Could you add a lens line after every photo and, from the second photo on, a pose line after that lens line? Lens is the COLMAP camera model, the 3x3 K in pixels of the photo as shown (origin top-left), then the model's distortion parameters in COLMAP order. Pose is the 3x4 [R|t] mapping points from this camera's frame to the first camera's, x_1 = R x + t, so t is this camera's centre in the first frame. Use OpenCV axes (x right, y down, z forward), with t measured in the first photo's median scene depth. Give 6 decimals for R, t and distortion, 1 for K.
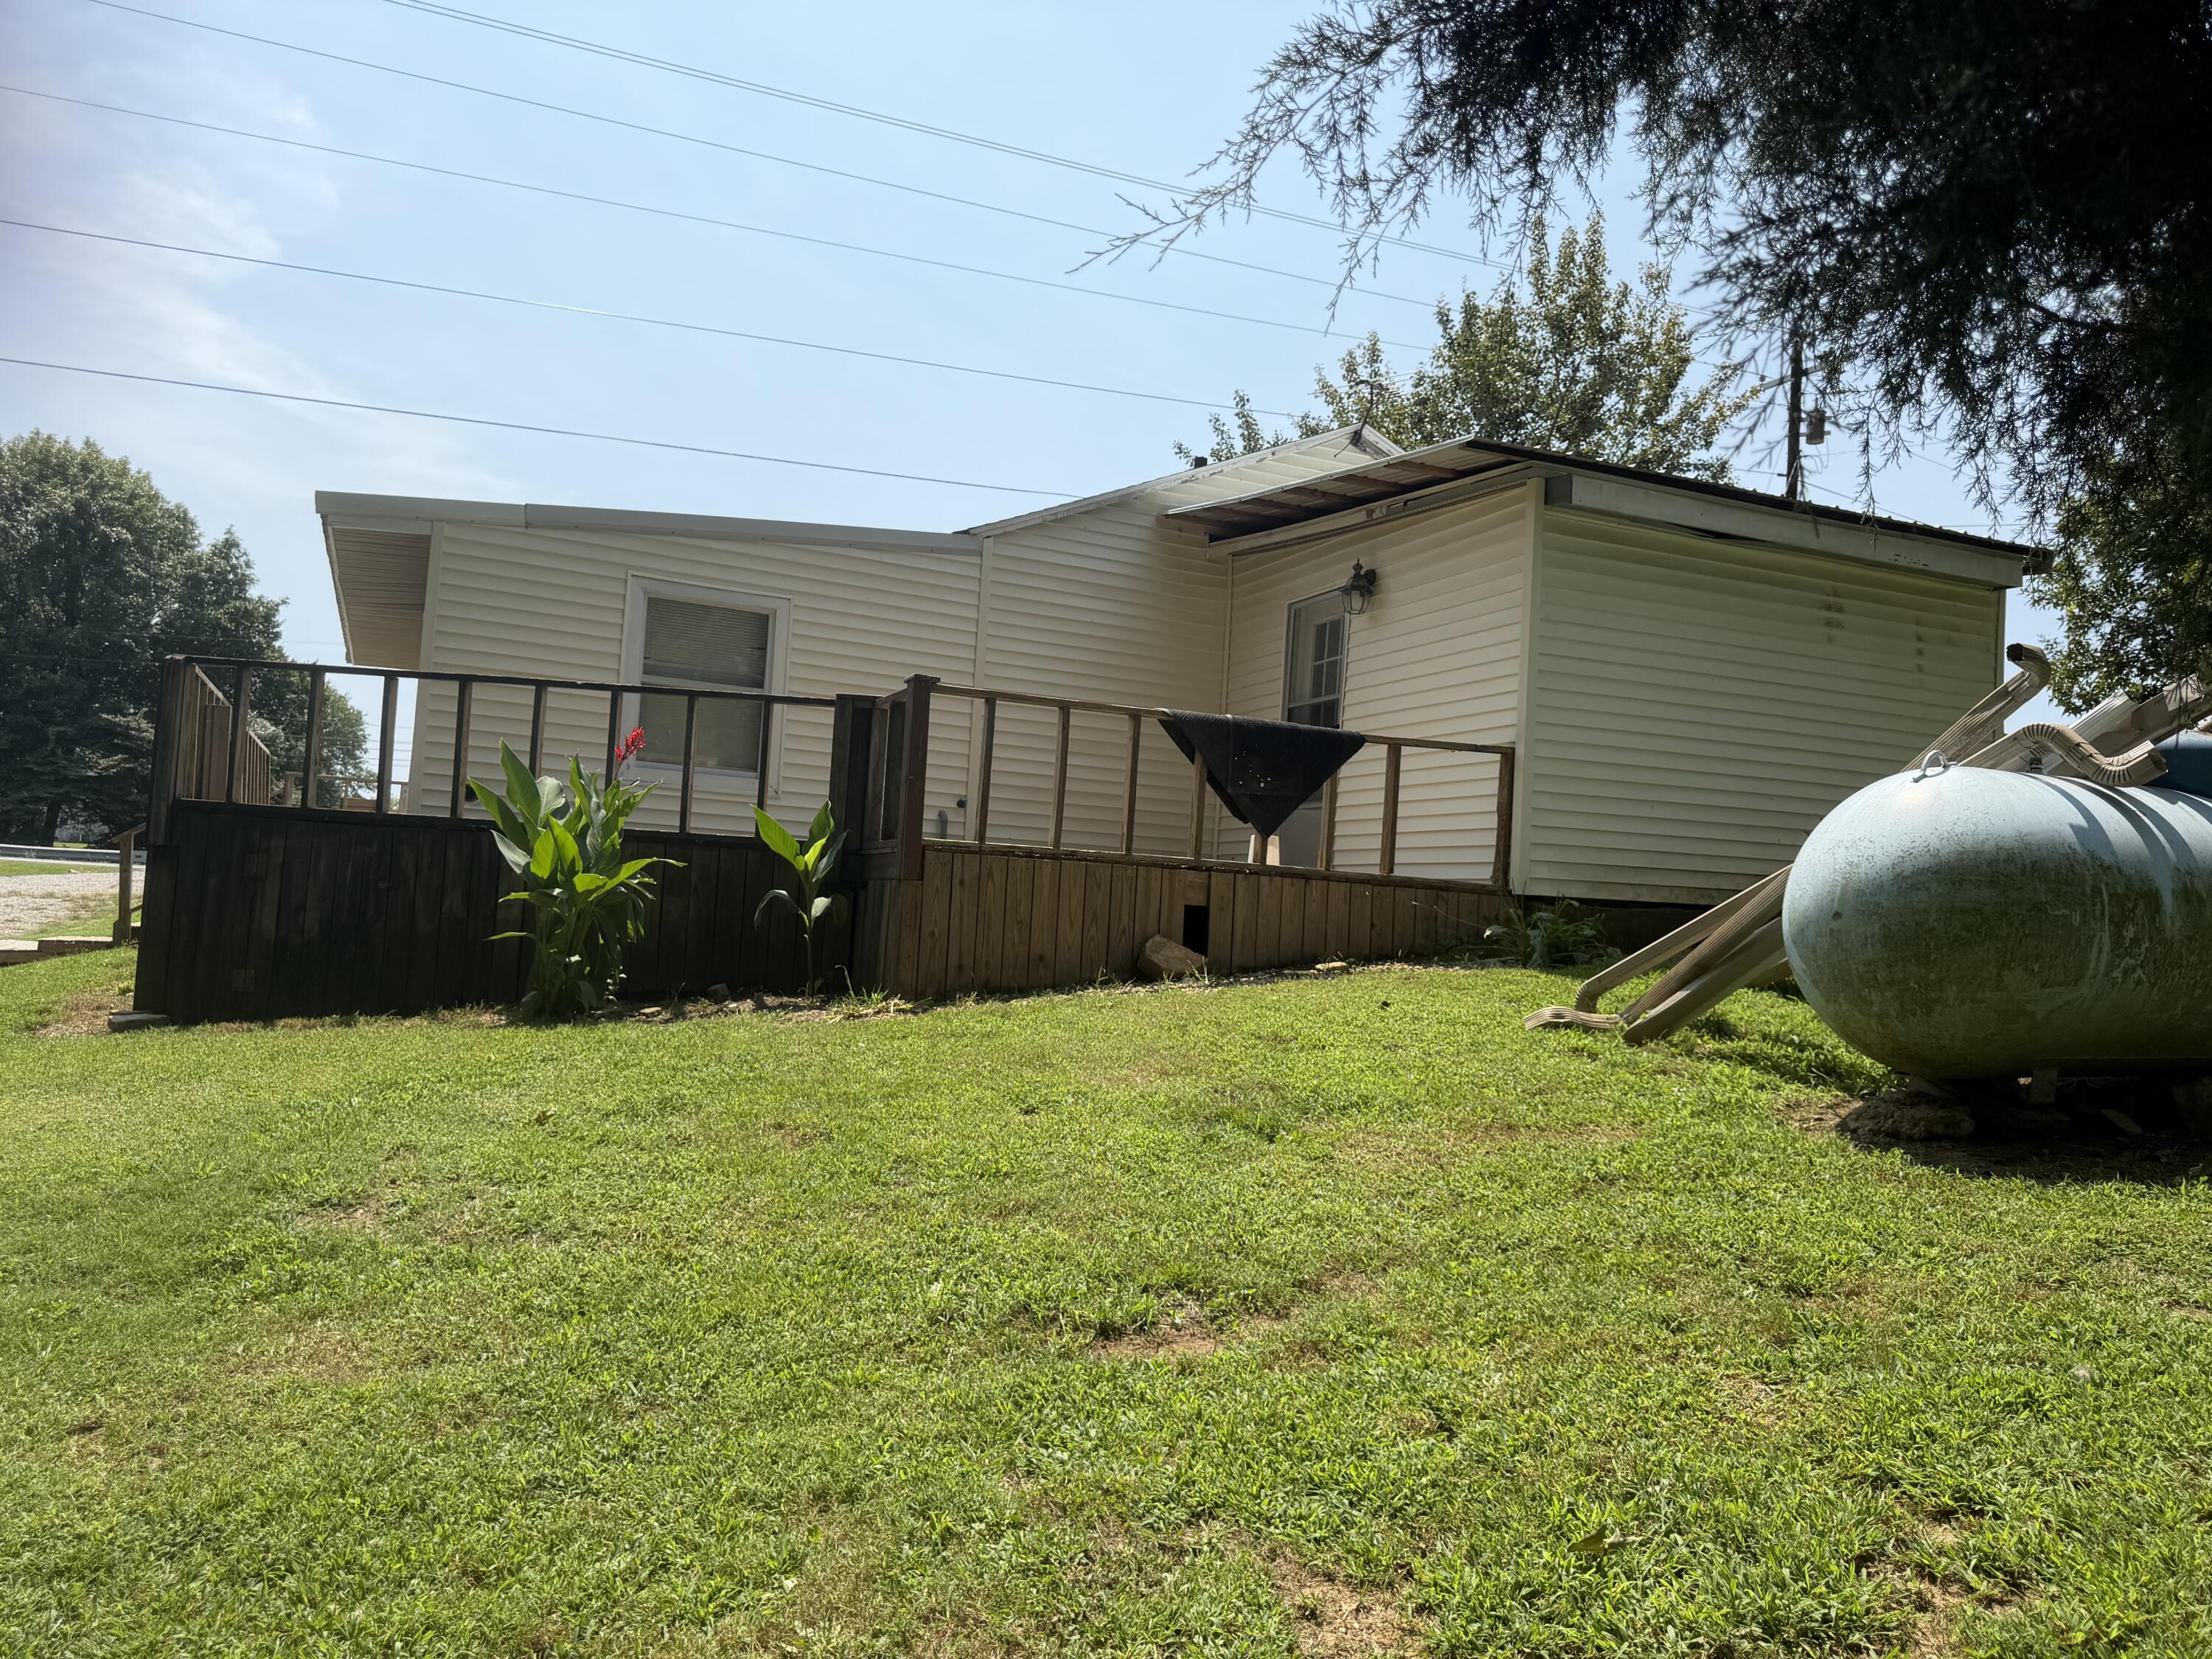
lens RADIAL K [[1587.5, 0, 1106.0], [0, 1587.5, 857.3], [0, 0, 1]] dist [0.052349, -0.006604]
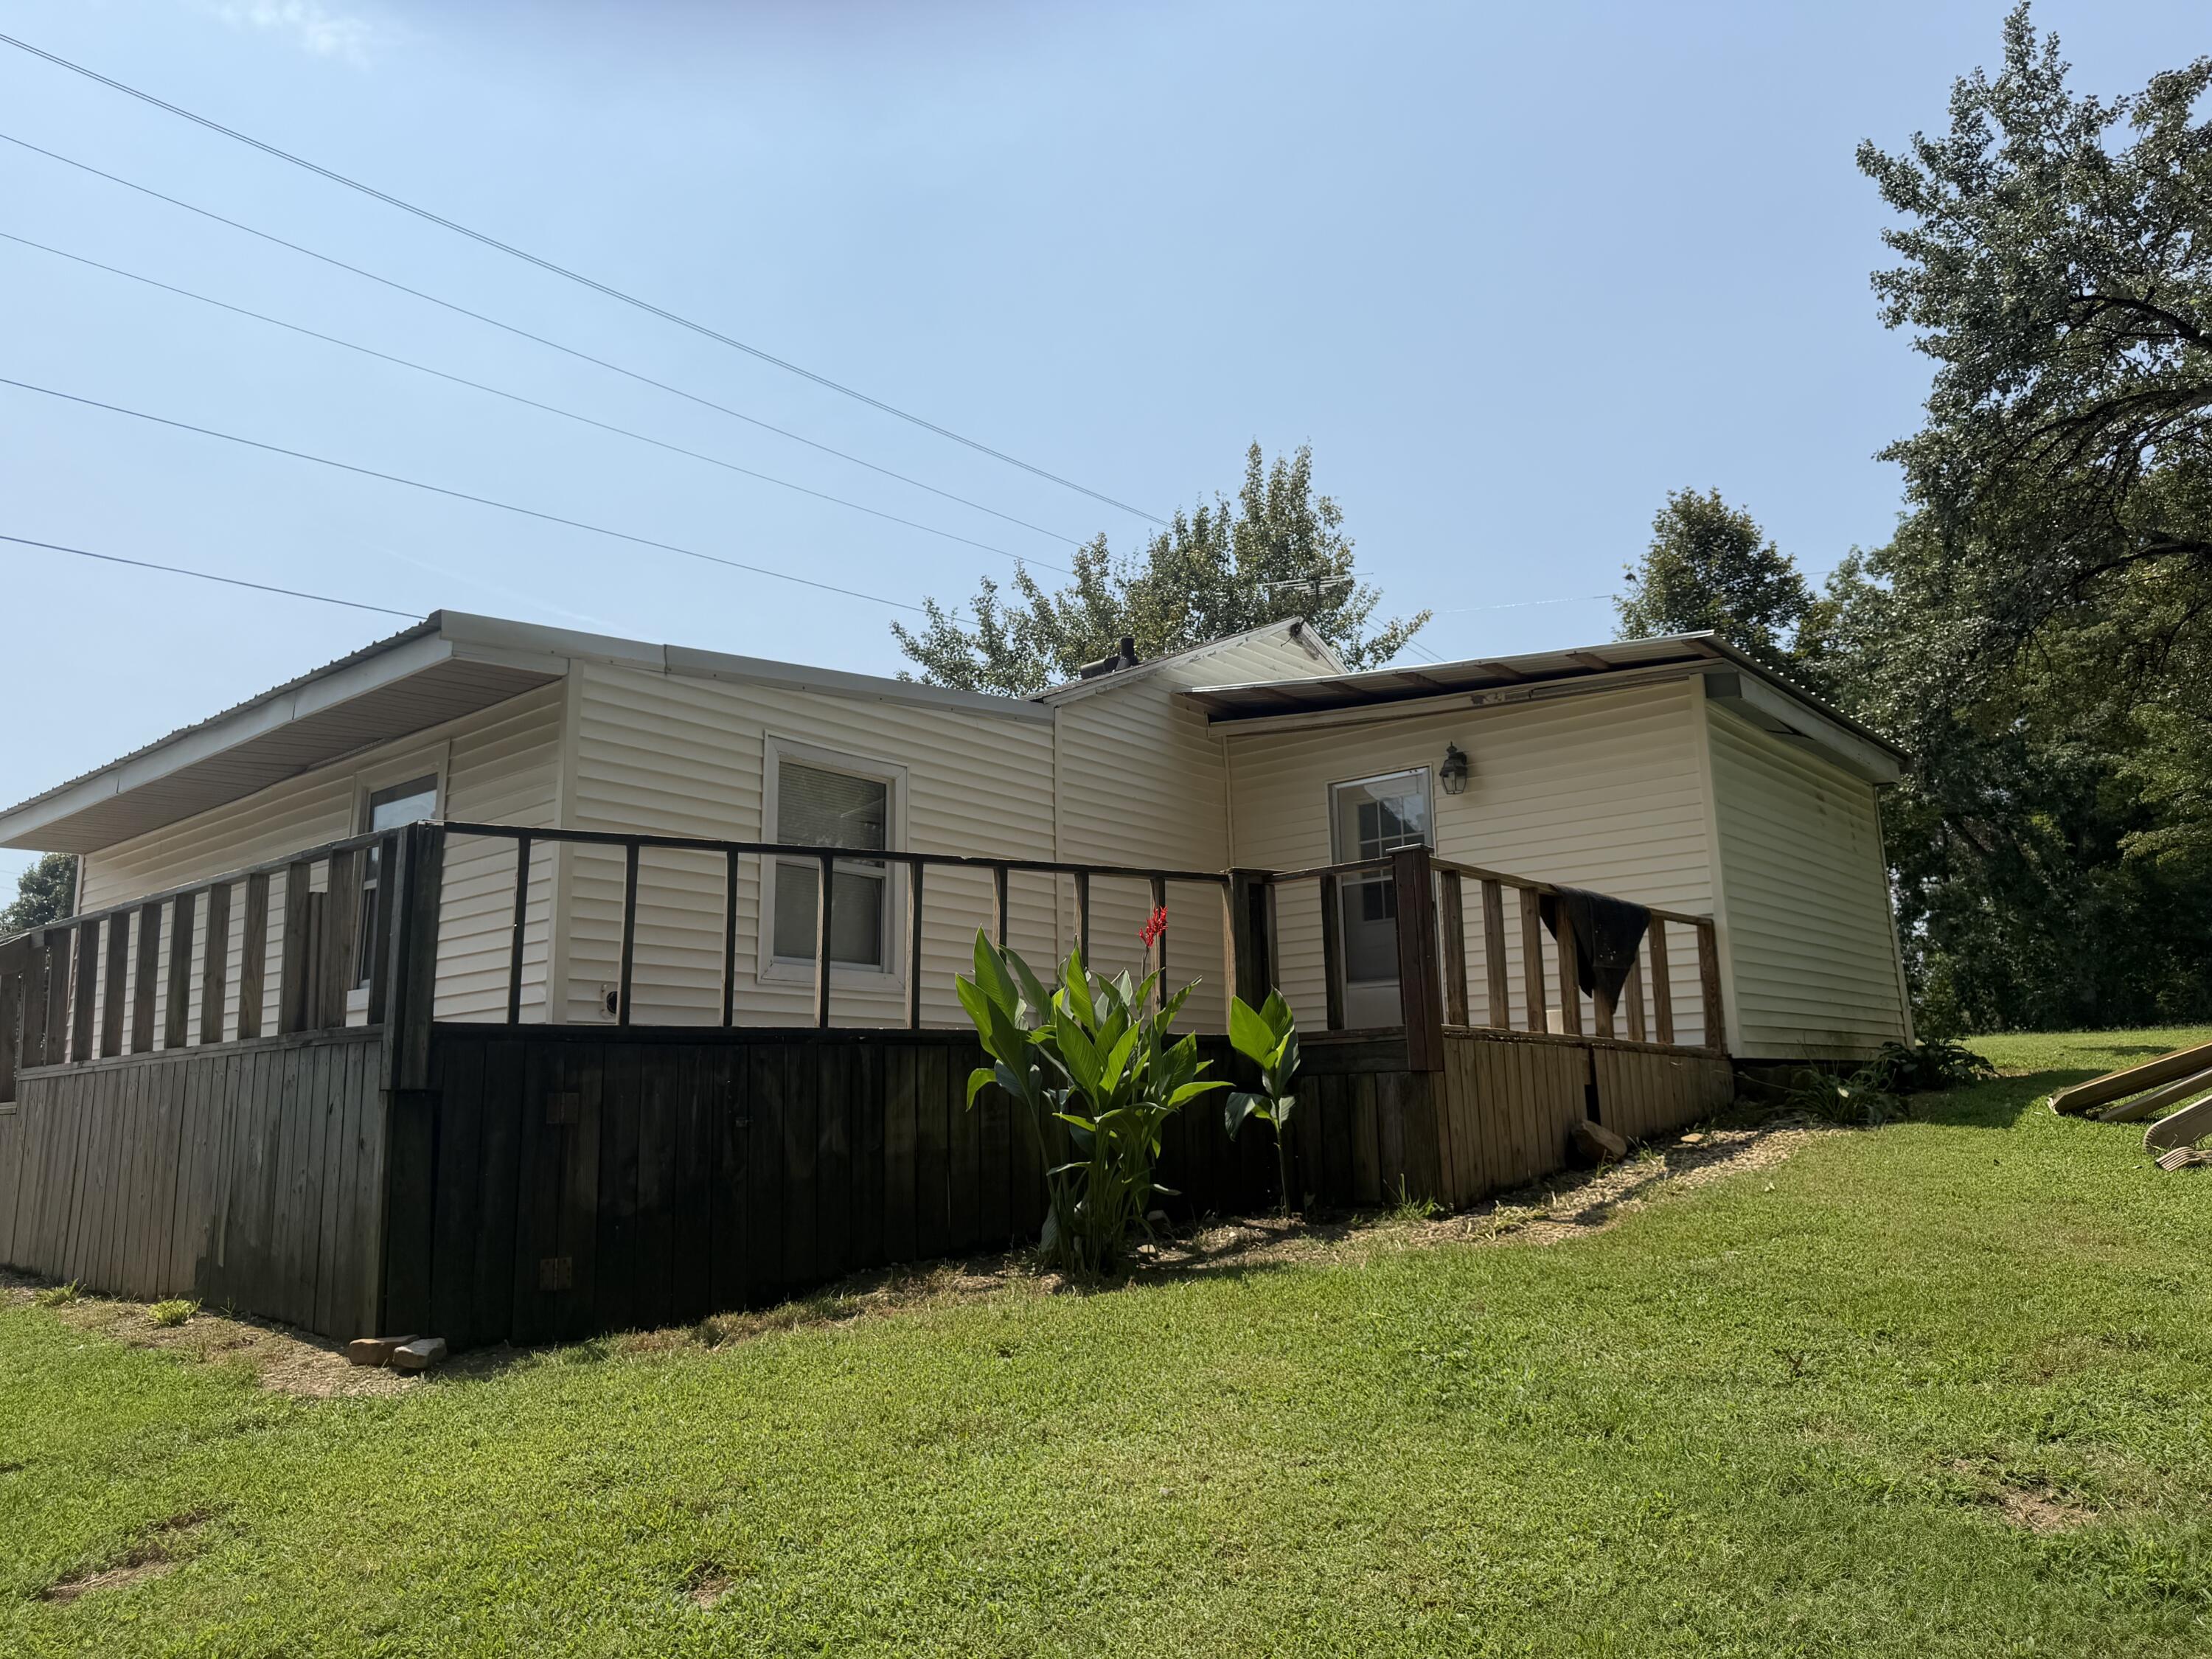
lens RADIAL K [[1563.9, 0, 1106.0], [0, 1563.9, 829.5], [0, 0, 1]] dist [0.204423, -0.426274]
pose [[0.898799, 0.008272, 0.438284, -0.581525], [0.051116, 0.991024, -0.123529, -0.017201], [-0.435371, 0.133431, 0.890308, 0.218682]]
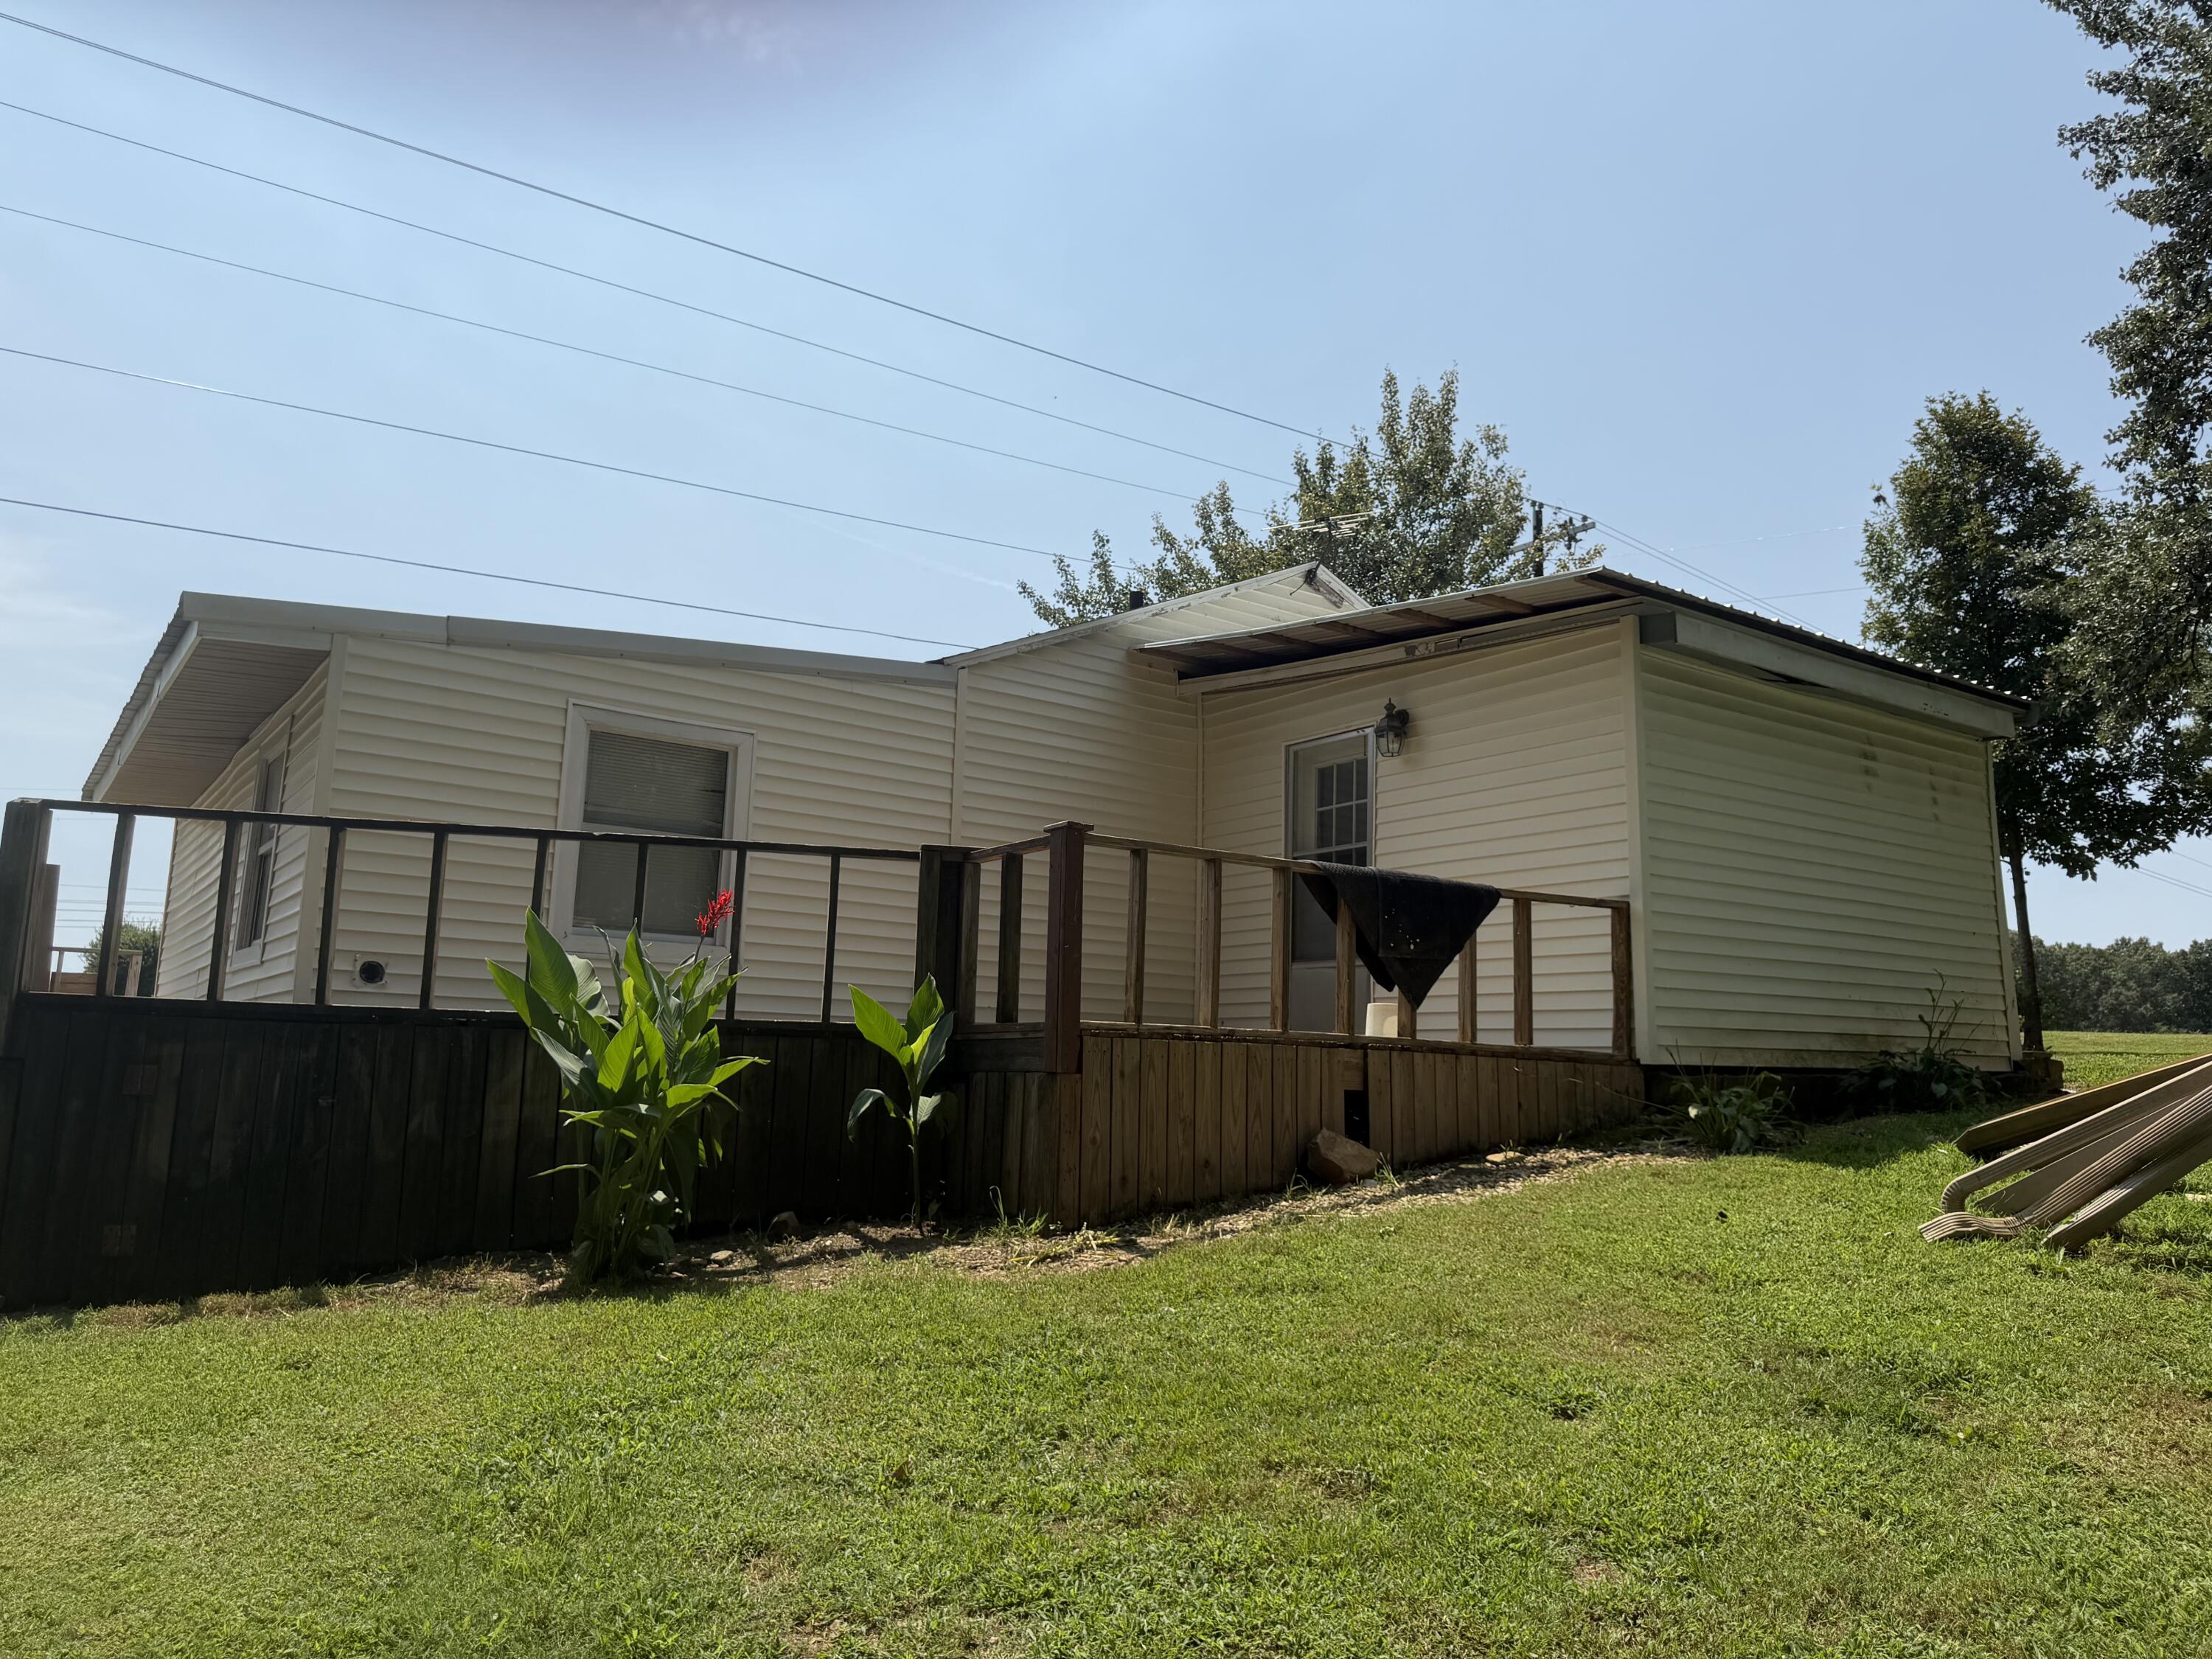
lens RADIAL K [[1572.2, 0, 1106.0], [0, 1572.2, 829.5], [0, 0, 1]] dist [0.127390, -0.193532]
pose [[0.978588, -0.000261, 0.205828, -0.227789], [0.022291, 0.994252, -0.104720, -0.020978], [-0.204618, 0.107065, 0.972969, 0.166758]]
